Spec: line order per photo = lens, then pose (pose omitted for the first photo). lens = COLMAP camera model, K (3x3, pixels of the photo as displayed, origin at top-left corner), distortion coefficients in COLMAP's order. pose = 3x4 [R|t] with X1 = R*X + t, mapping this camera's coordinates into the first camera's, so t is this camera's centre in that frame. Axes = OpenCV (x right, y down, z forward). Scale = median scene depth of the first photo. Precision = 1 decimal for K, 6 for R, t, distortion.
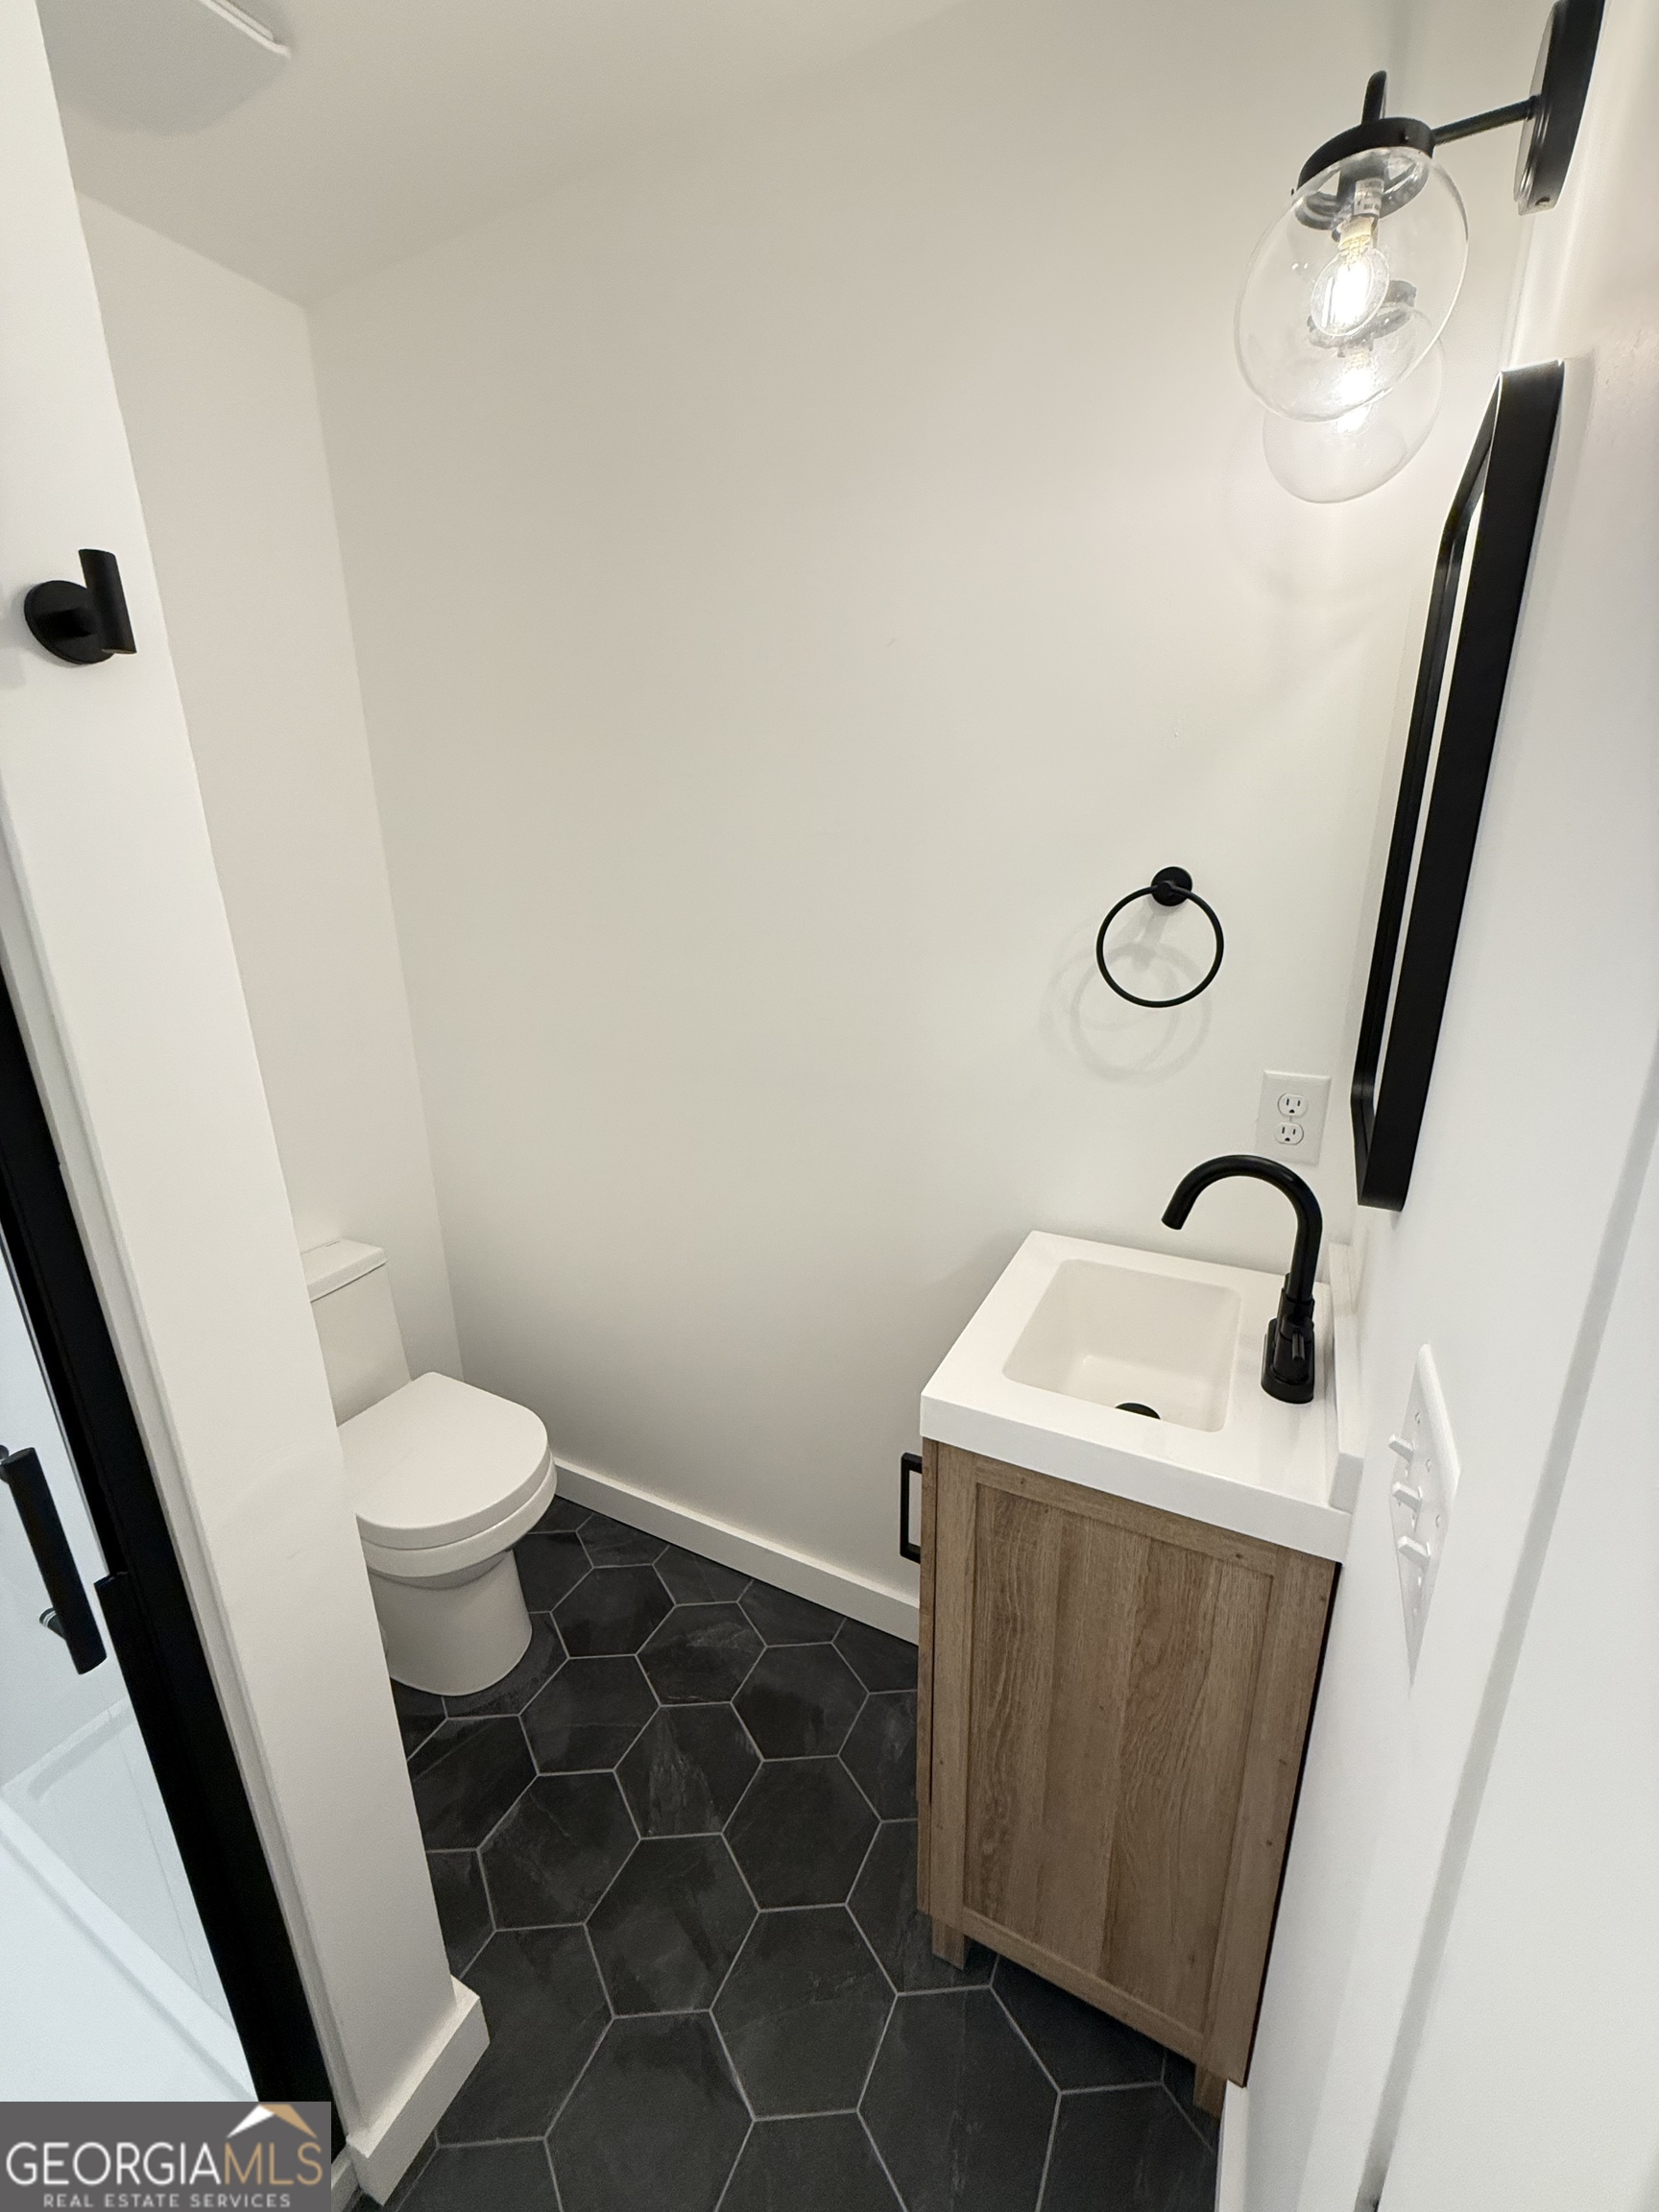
lens RADIAL K [[883.8, 0, 830.6], [0, 883.8, 1100.0], [0, 0, 1]] dist [0.000036, 0.000647]
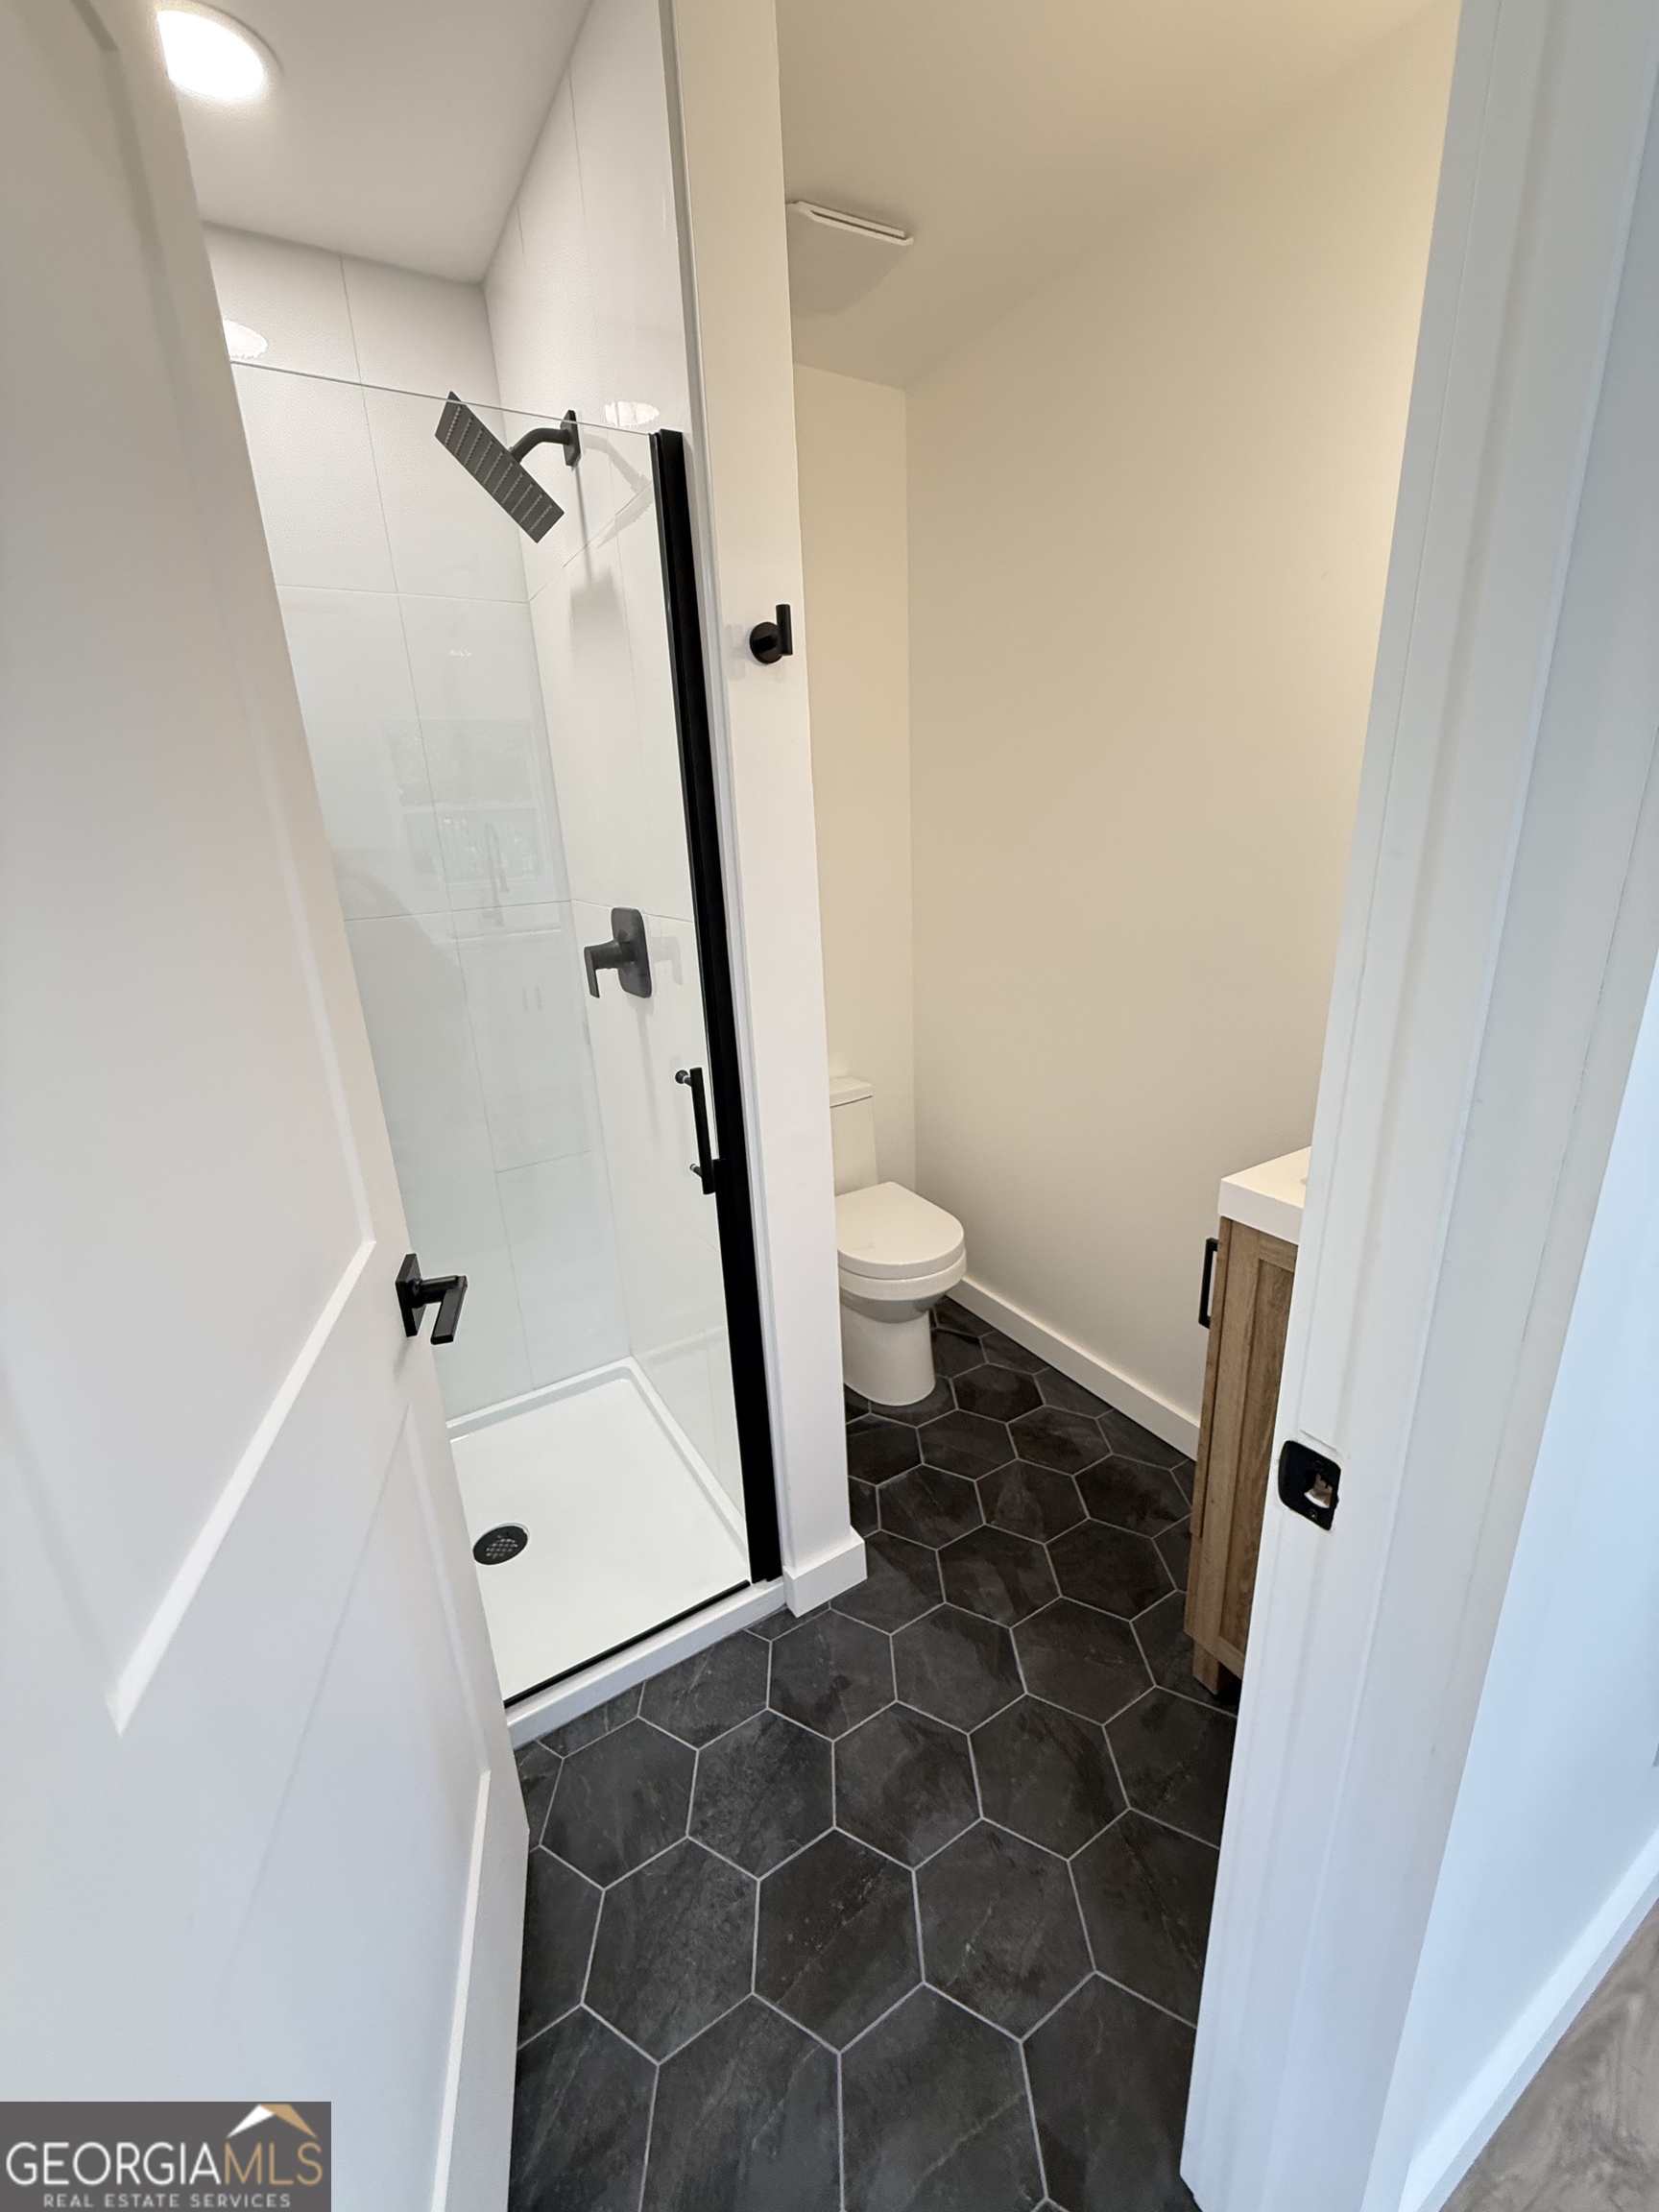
lens RADIAL K [[883.8, 0, 830.6], [0, 883.8, 1100.0], [0, 0, 1]] dist [0.000036, 0.000647]
pose [[0.850195, 0.138711, -0.507865, 0.203782], [-0.120376, 0.990330, 0.068969, 0.158909], [0.512521, 0.002497, 0.858671, -0.309646]]
